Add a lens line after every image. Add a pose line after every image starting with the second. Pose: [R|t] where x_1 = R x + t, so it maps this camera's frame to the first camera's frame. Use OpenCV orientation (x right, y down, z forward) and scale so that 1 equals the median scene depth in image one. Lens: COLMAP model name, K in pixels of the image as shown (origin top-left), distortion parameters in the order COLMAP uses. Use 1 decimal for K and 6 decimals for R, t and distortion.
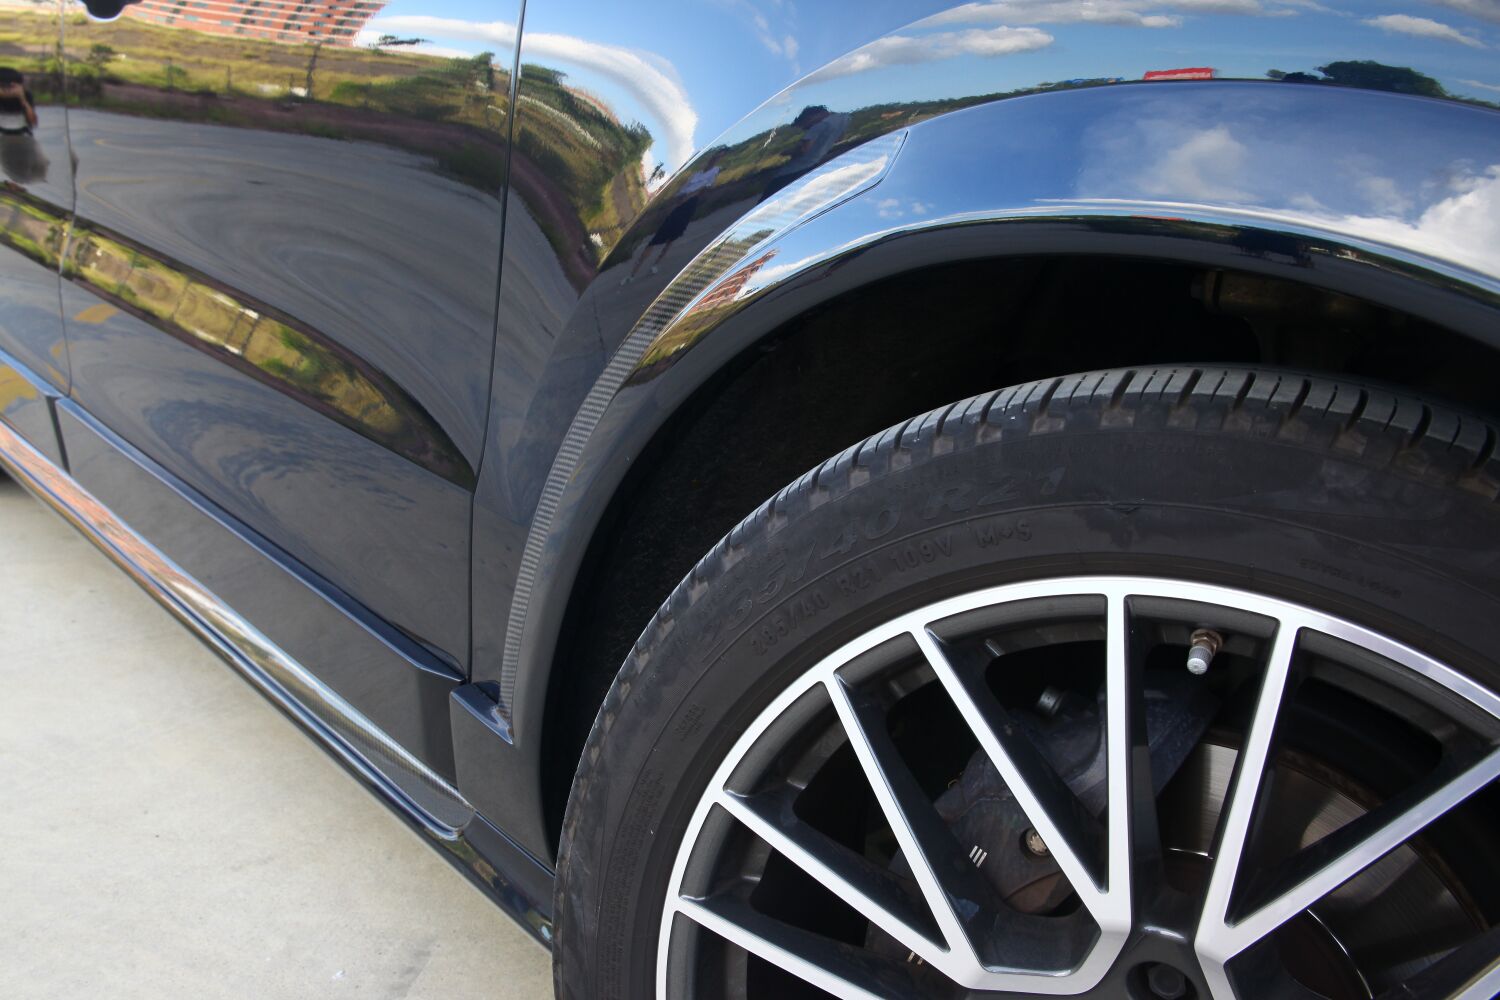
lens RADIAL K [[1294.5, 0, 750.0], [0, 1294.5, 500.0], [0, 0, 1]] dist [-0.098624, 0.118825]
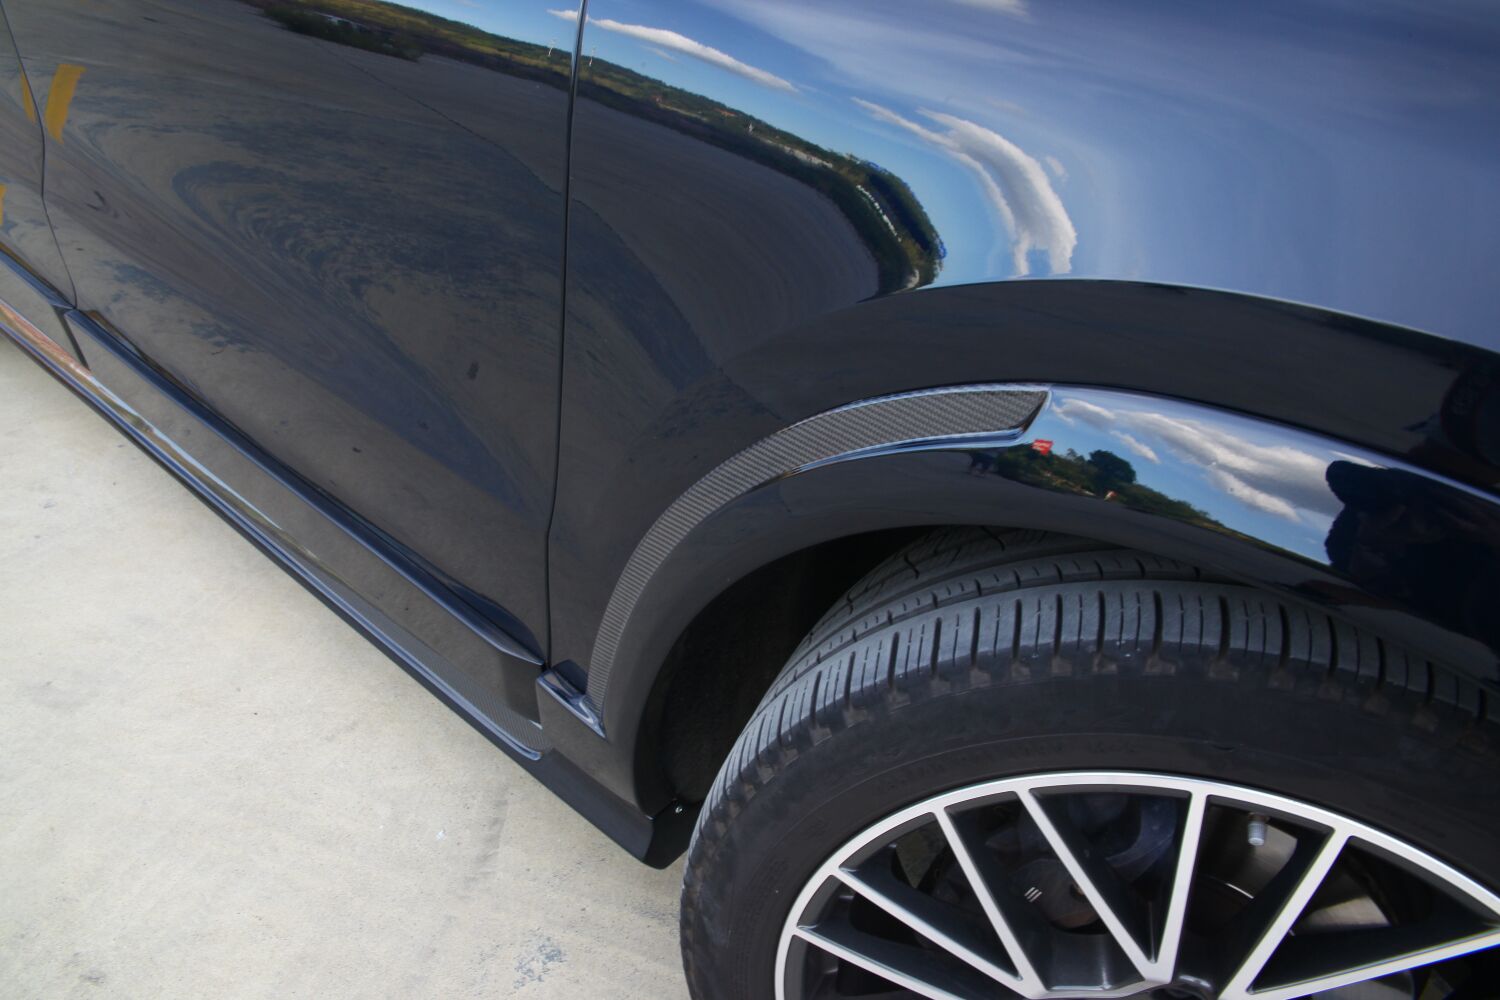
lens RADIAL K [[1038.7, 0, 750.0], [0, 1038.7, 500.0], [0, 0, 1]] dist [-0.122703, 0.091532]
pose [[0.990846, -0.066544, 0.117460, -0.196516], [0.026292, 0.948535, 0.315580, -0.421735], [-0.132414, -0.309603, 0.941601, 0.192957]]
